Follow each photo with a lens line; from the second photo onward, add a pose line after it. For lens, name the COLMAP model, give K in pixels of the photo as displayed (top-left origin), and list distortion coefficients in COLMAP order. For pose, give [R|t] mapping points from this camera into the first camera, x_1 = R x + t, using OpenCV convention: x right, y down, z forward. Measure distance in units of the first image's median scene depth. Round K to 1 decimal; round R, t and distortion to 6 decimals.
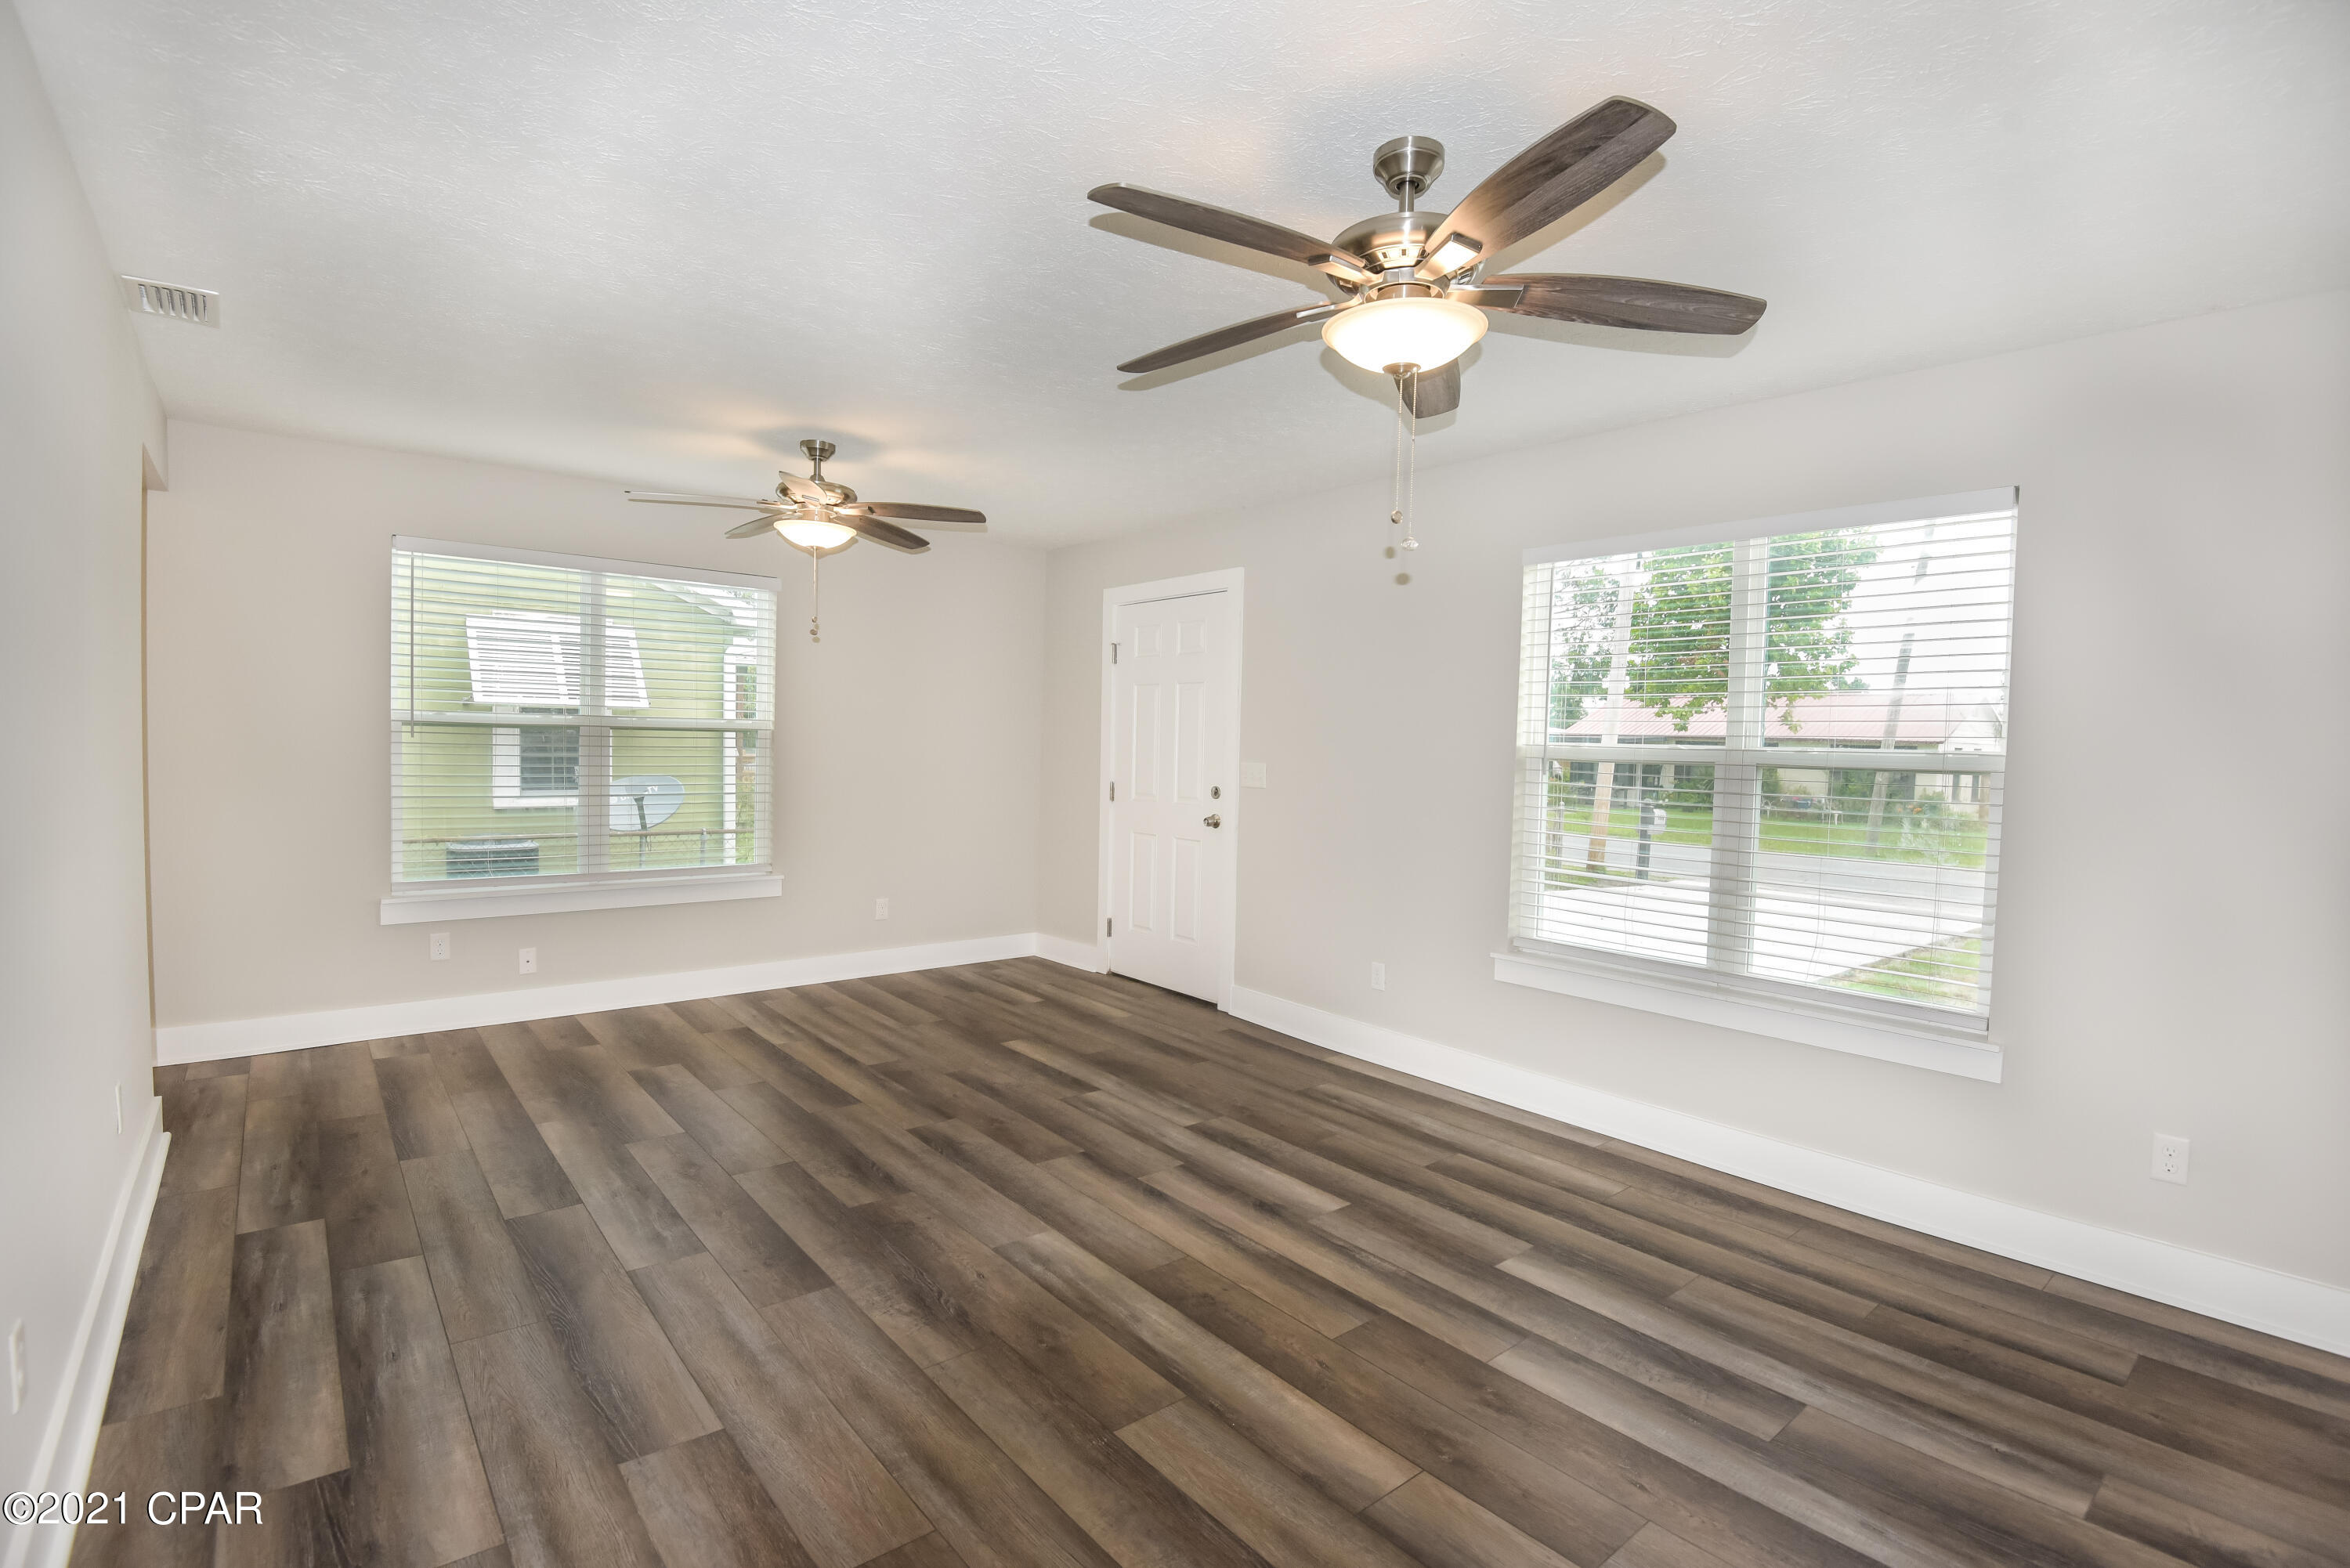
lens RADIAL K [[1101.0, 0, 1165.8], [0, 1101.0, 791.4], [0, 0, 1]] dist [-0.004802, -0.028994]
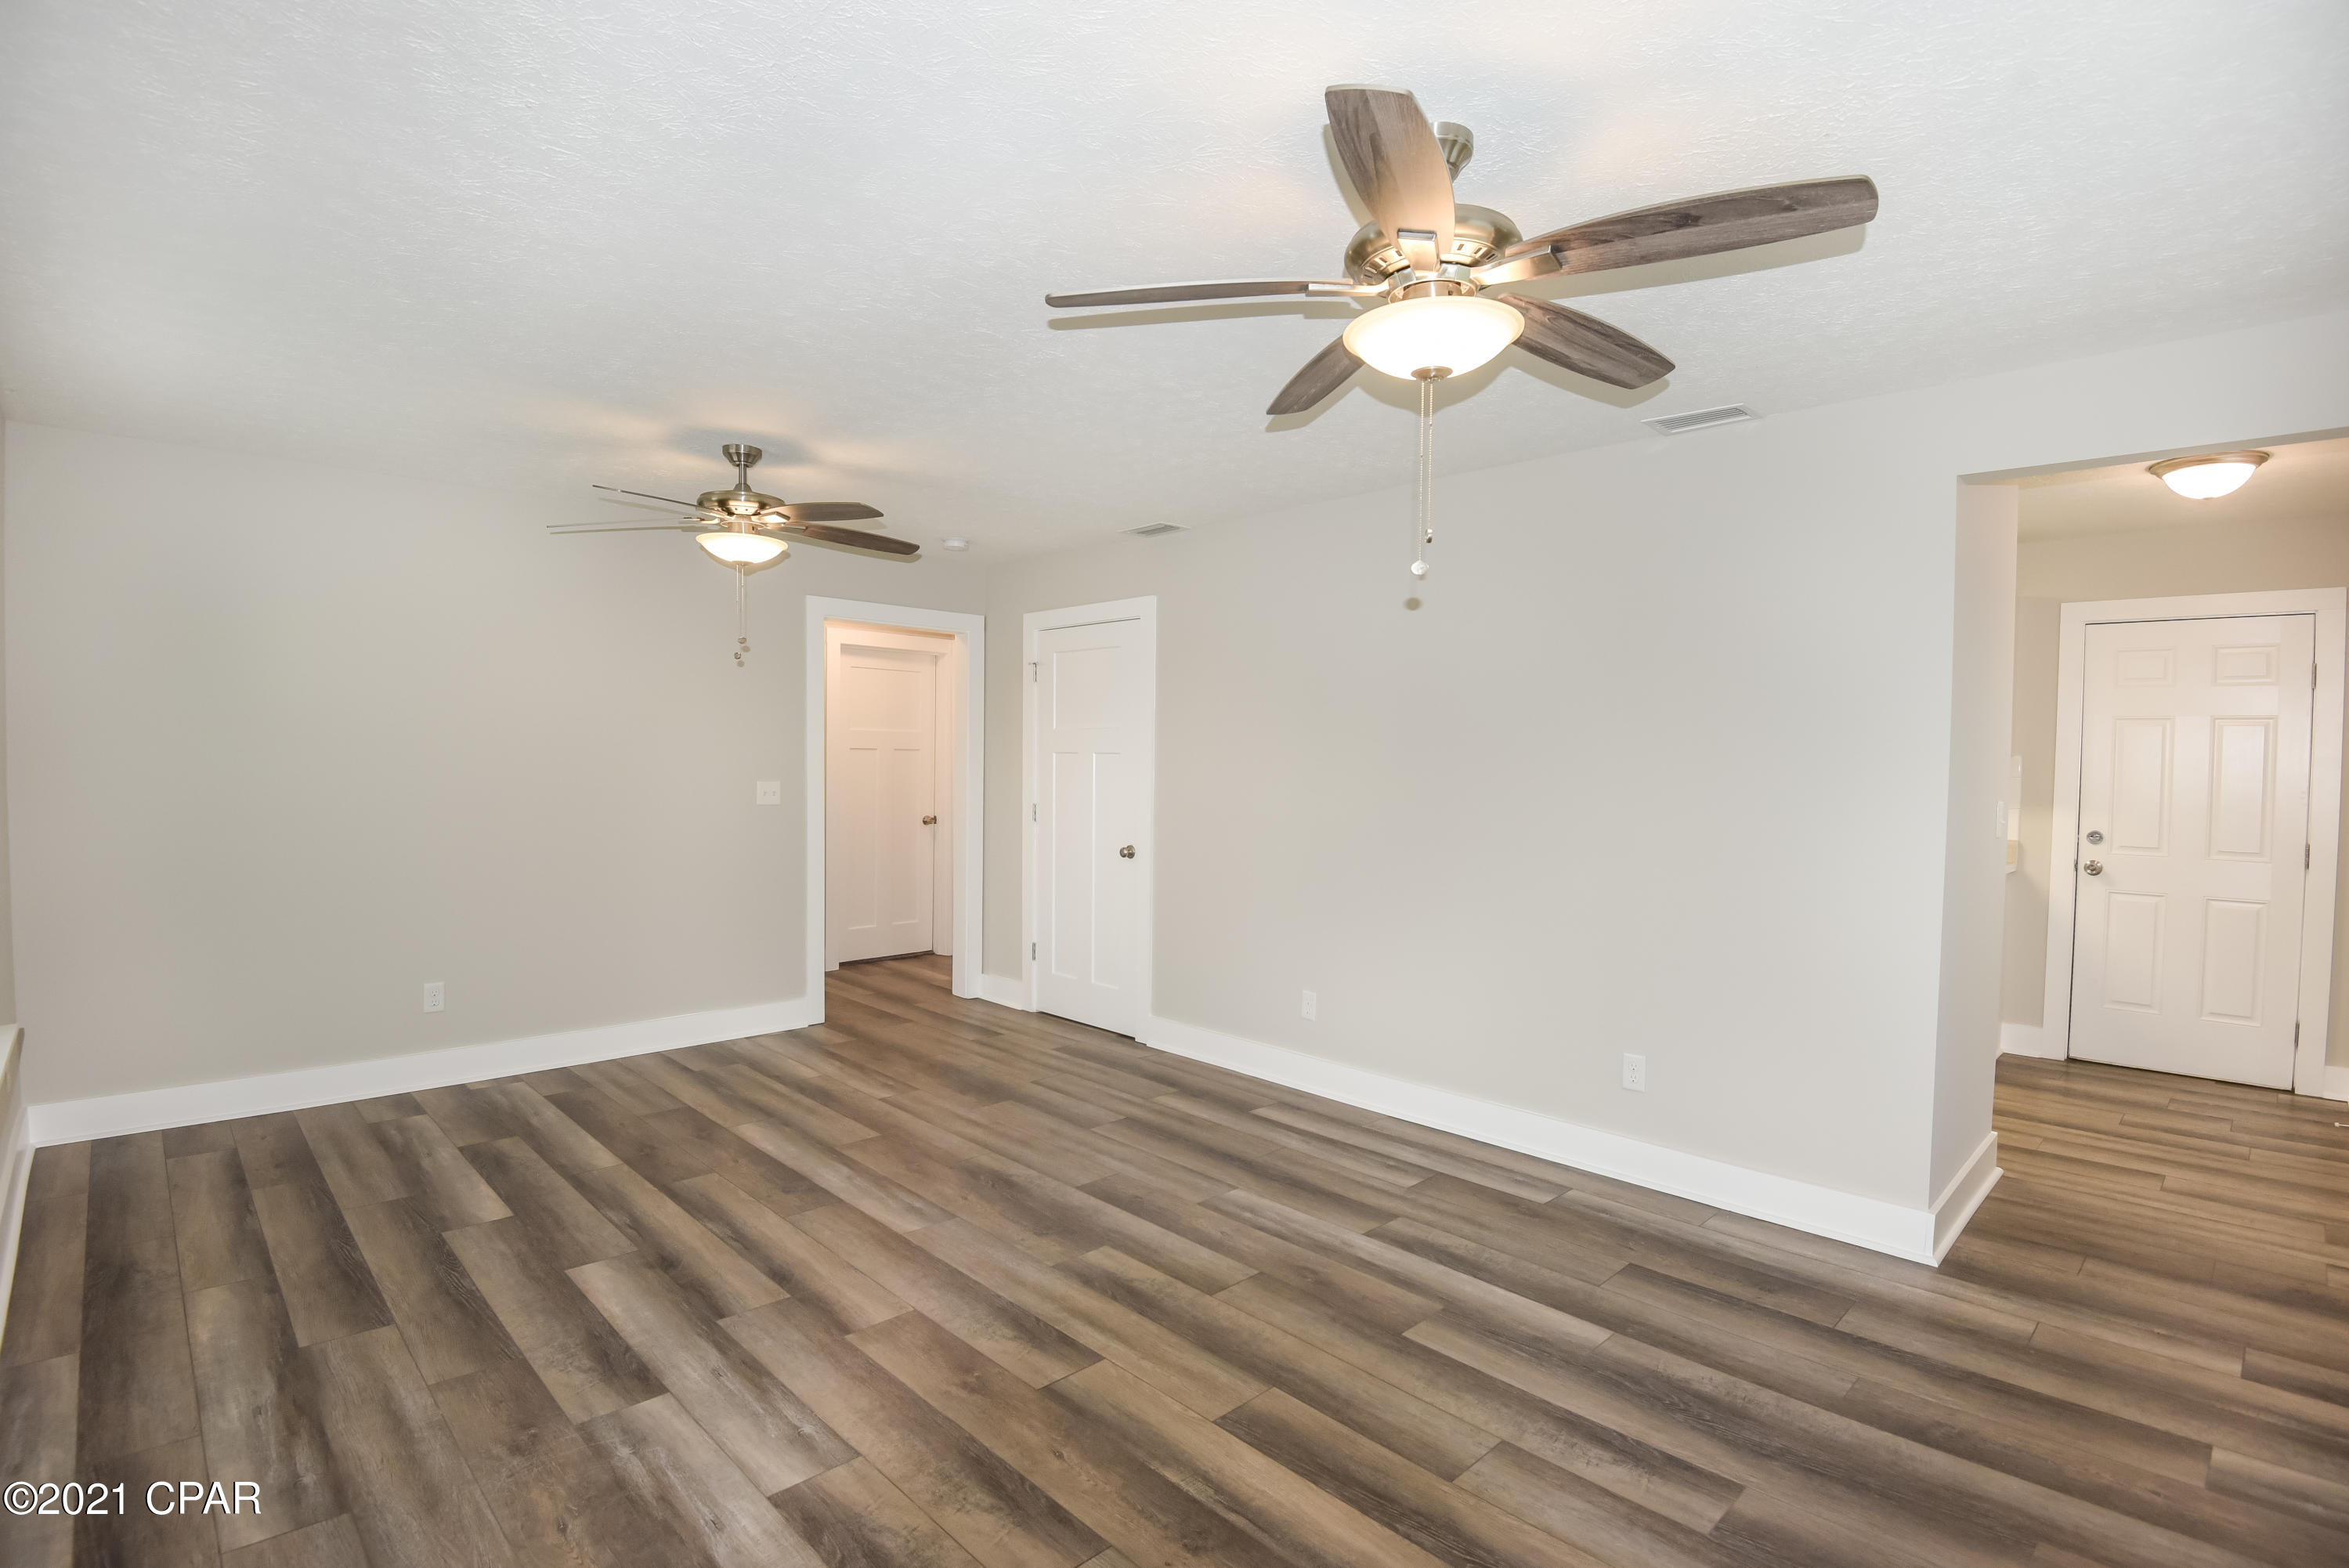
lens RADIAL K [[1136.1, 0, 1169.0], [0, 1136.1, 787.1], [0, 0, 1]] dist [-0.022684, -0.013819]
pose [[-0.996341, -0.036386, -0.077330, -0.256558], [-0.042057, 0.996443, 0.073026, -0.117690], [0.074398, 0.076011, -0.994328, 2.046110]]
